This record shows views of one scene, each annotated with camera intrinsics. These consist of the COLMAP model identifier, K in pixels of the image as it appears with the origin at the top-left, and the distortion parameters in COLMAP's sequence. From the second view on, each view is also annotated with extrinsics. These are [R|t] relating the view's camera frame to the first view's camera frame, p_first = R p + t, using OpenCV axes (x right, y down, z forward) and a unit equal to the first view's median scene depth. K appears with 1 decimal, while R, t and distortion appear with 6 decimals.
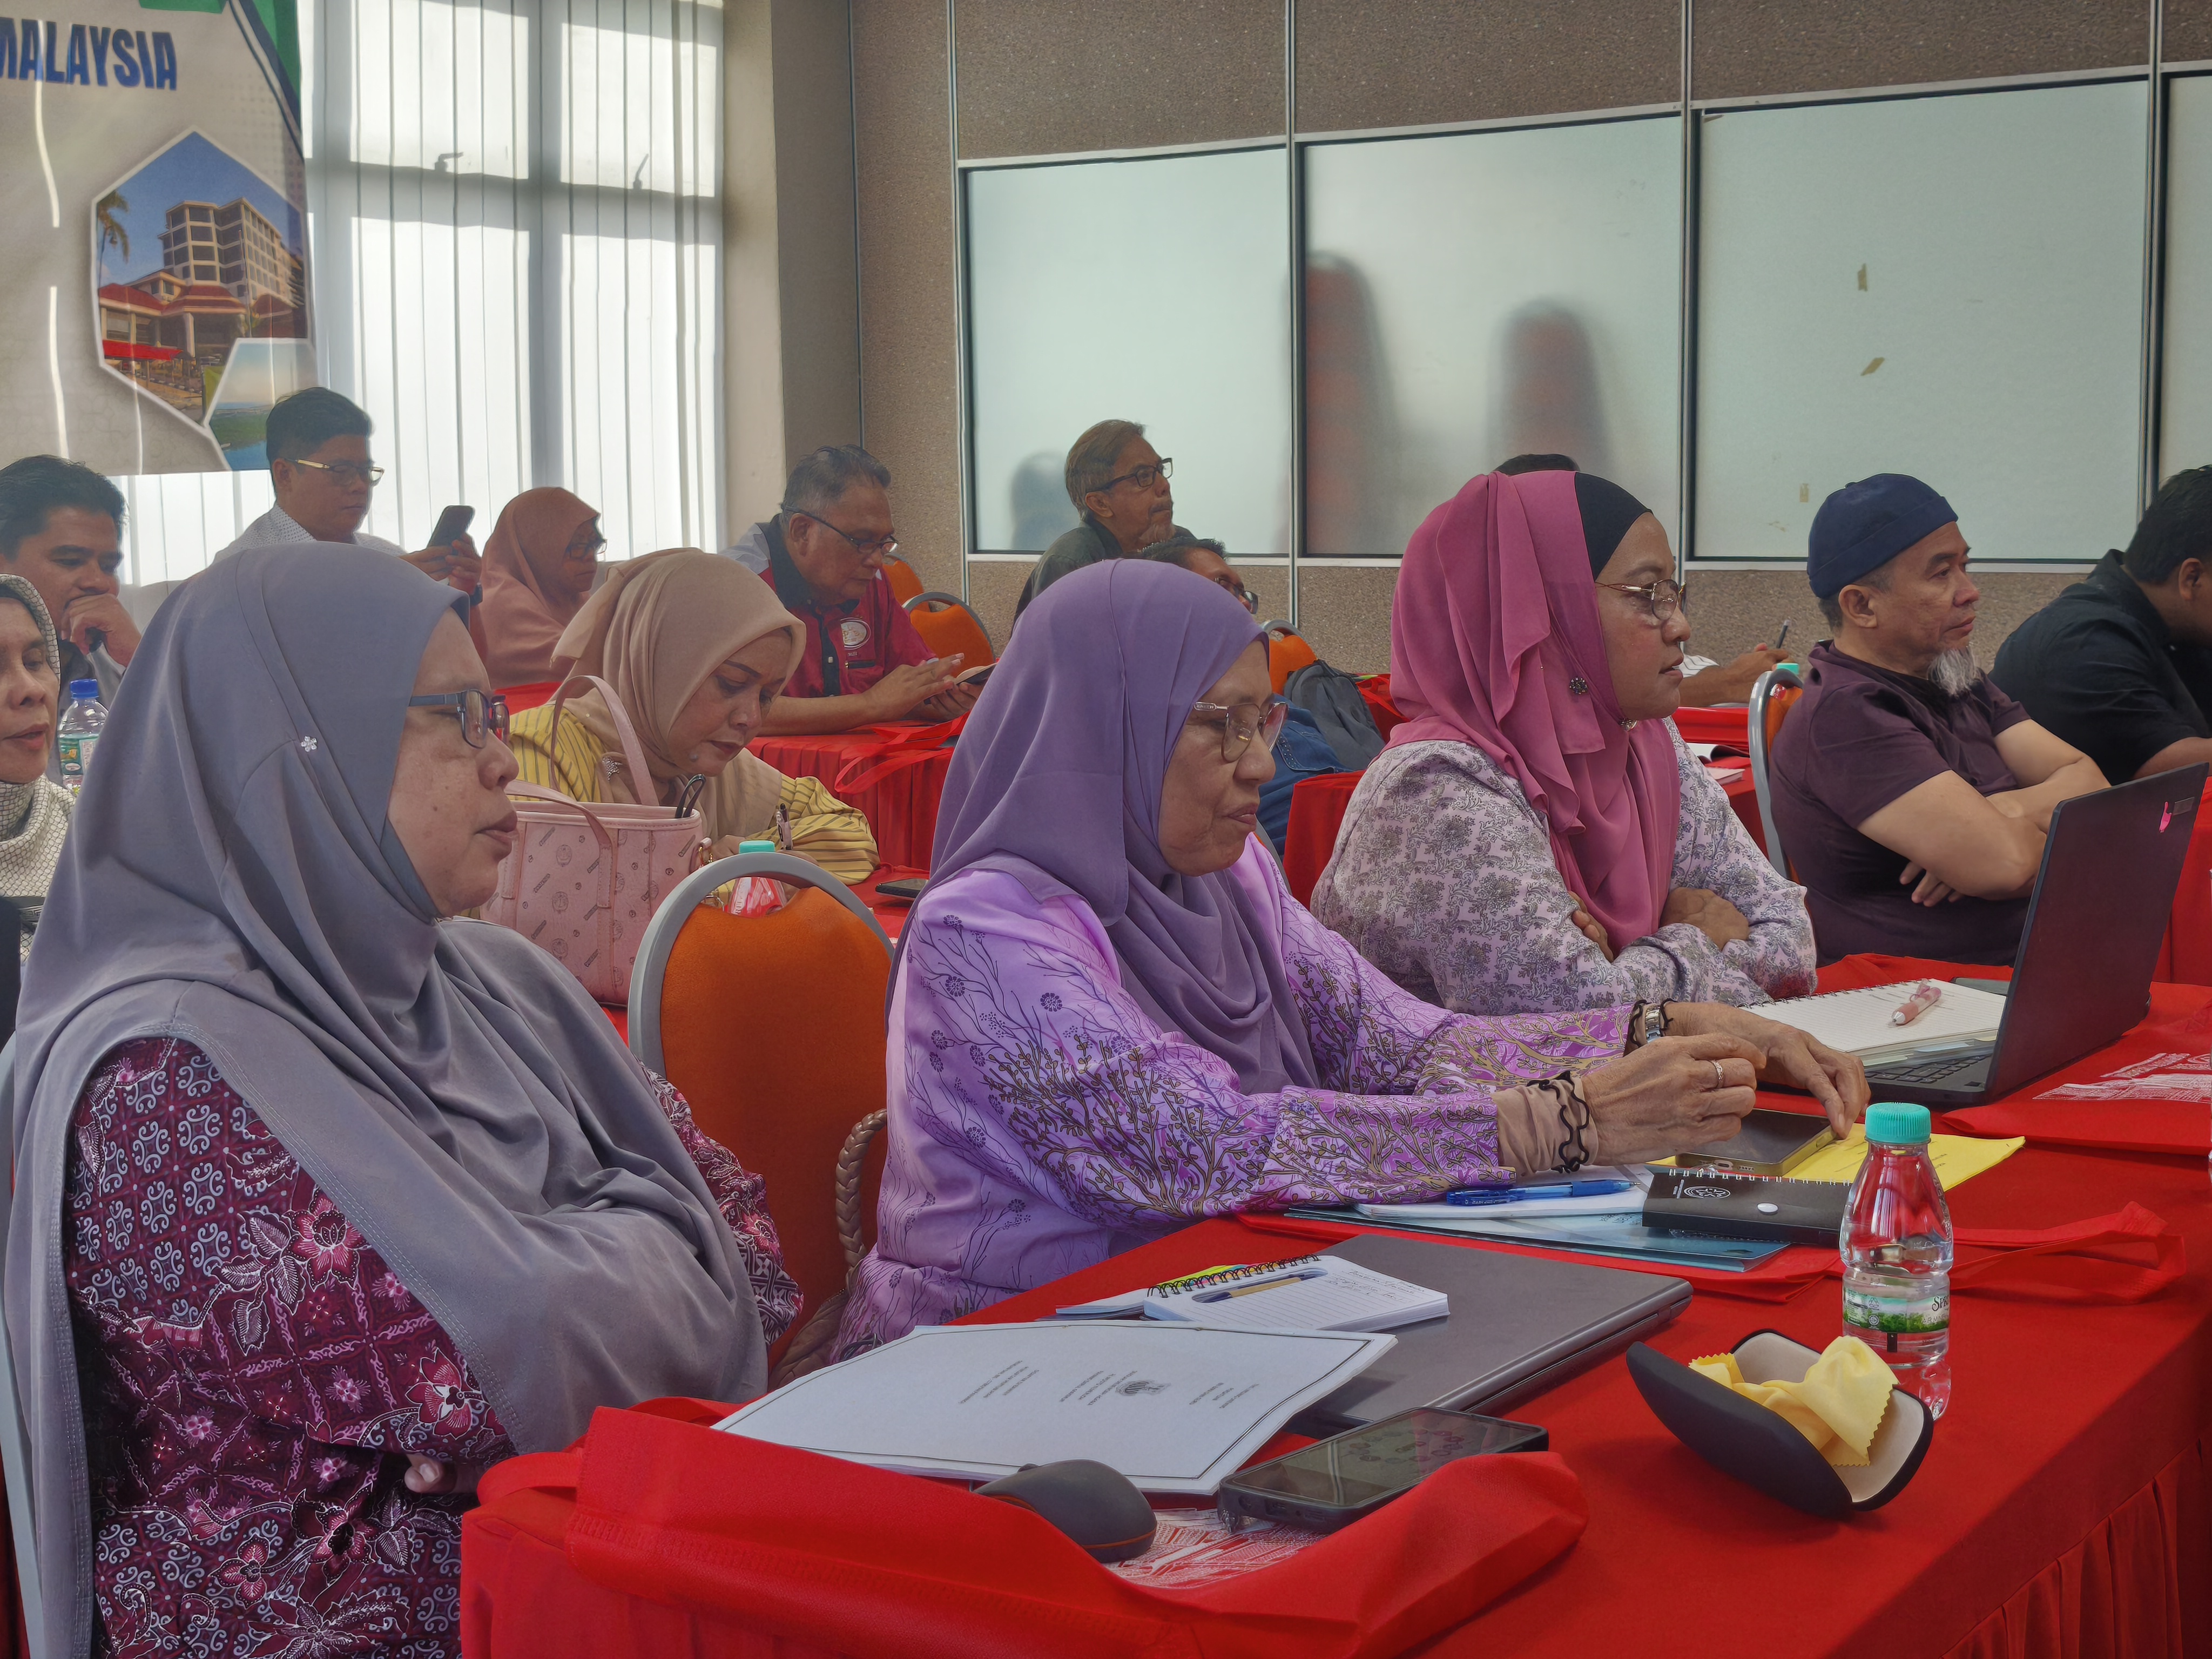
lens RADIAL K [[3056.3, 0, 1067.8], [0, 3056.3, 702.1], [0, 0, 1]] dist [0.167592, -0.517469]
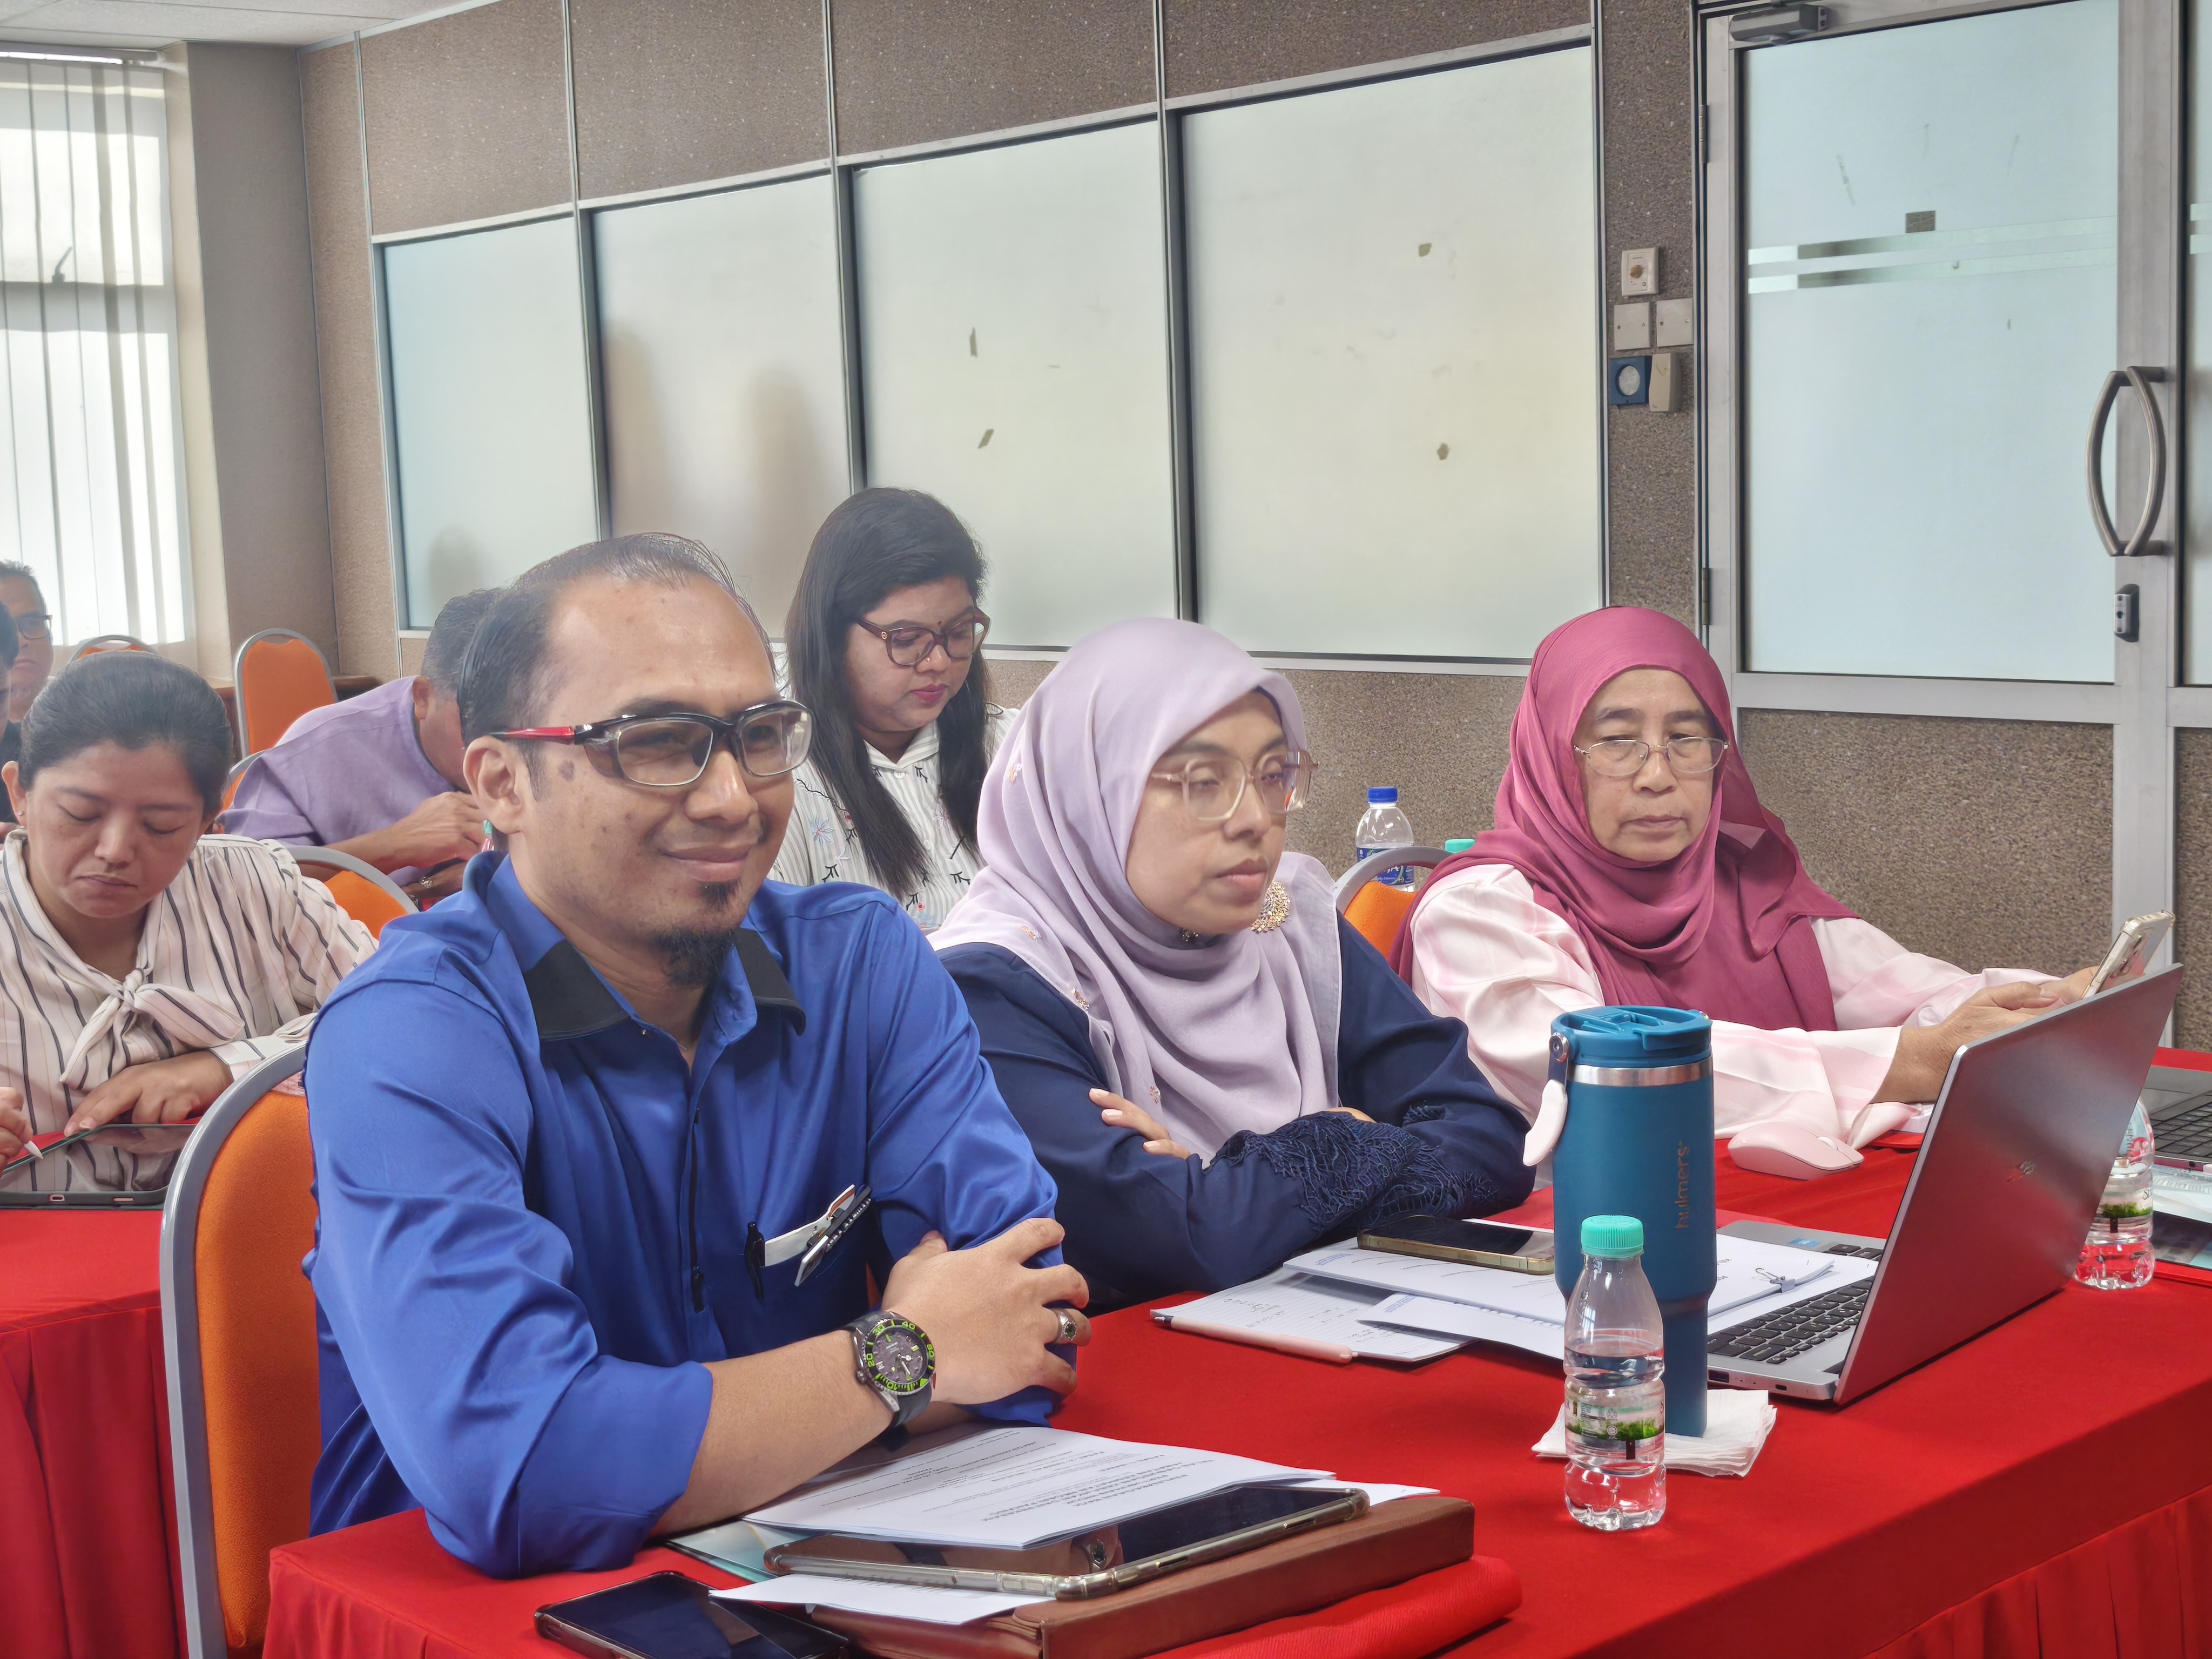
lens RADIAL K [[2962.9, 0, 1149.4], [0, 2962.9, 828.8], [0, 0, 1]] dist [0.150643, -0.569591]
pose [[0.972816, 0.007025, -0.231472, 0.517668], [-0.000367, 0.999585, 0.028797, -0.016526], [0.231578, -0.027929, 0.972415, 0.134649]]
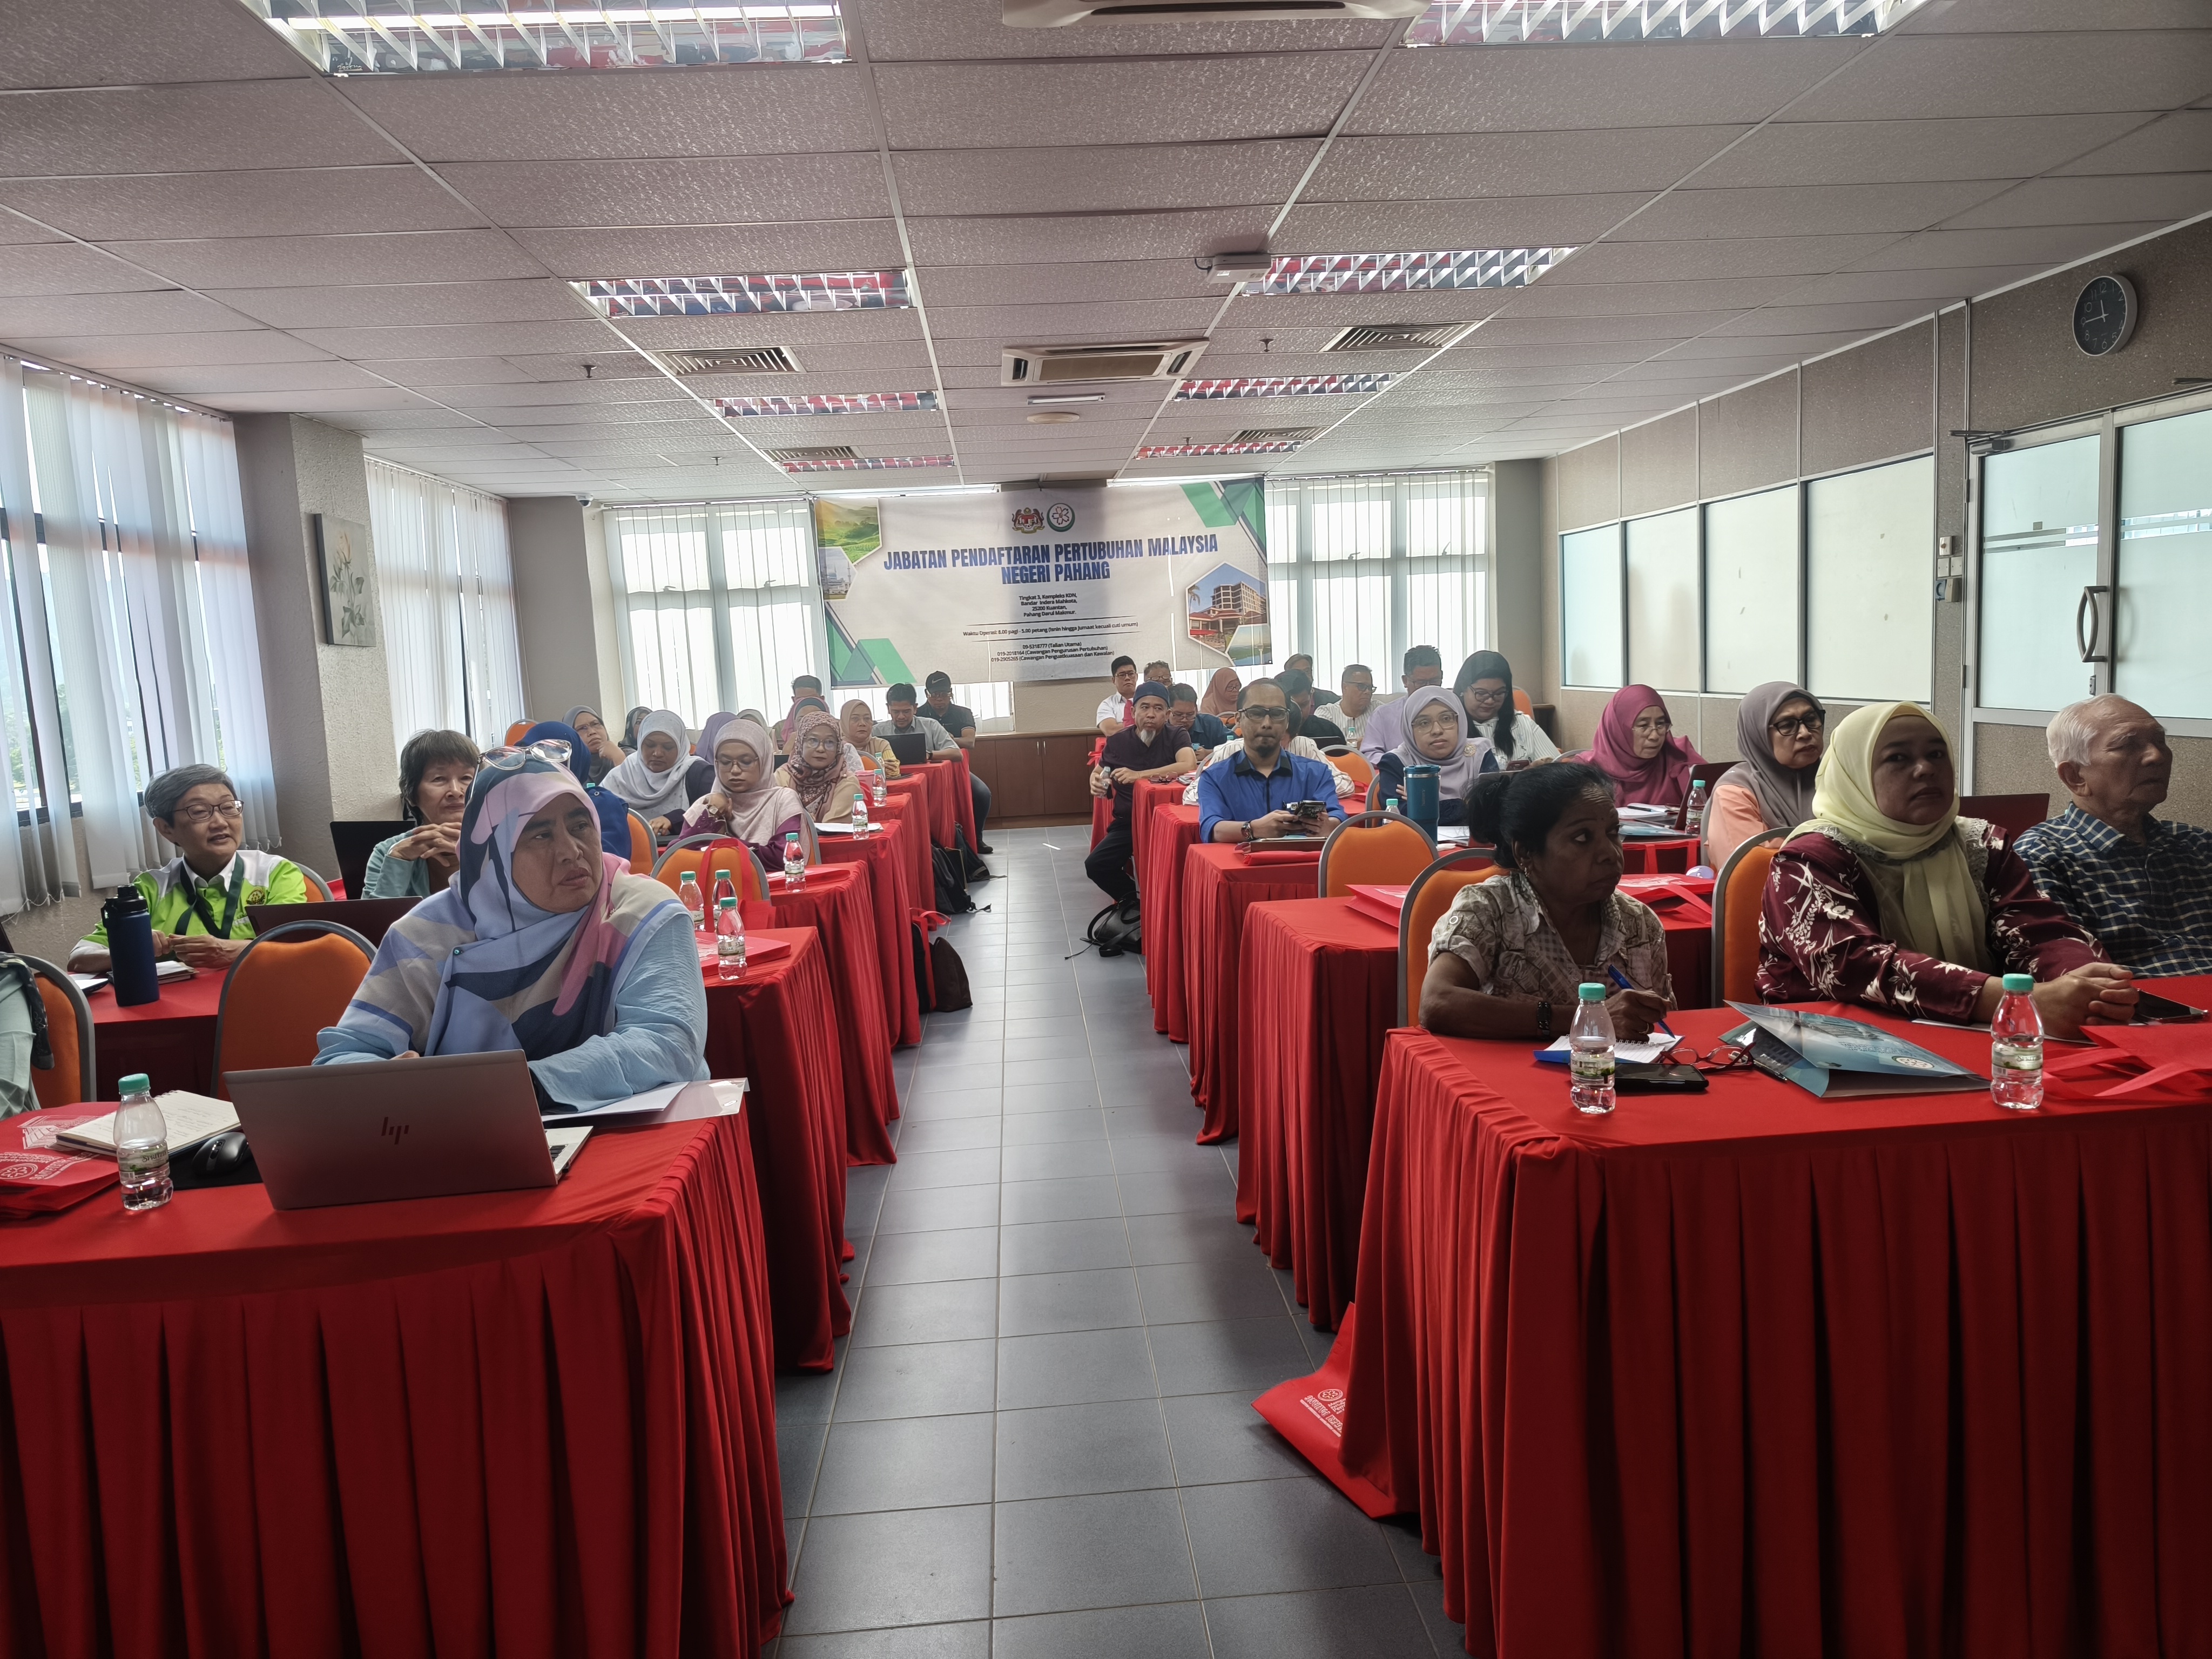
lens RADIAL K [[1545.4, 0, 1126.0], [0, 1545.4, 822.0], [0, 0, 1]] dist [0.112113, -0.005519]
pose [[0.636789, 0.066304, -0.768182, 0.891734], [-0.027098, 0.997605, 0.063643, -0.011992], [0.770561, -0.019710, 0.637061, -0.126271]]
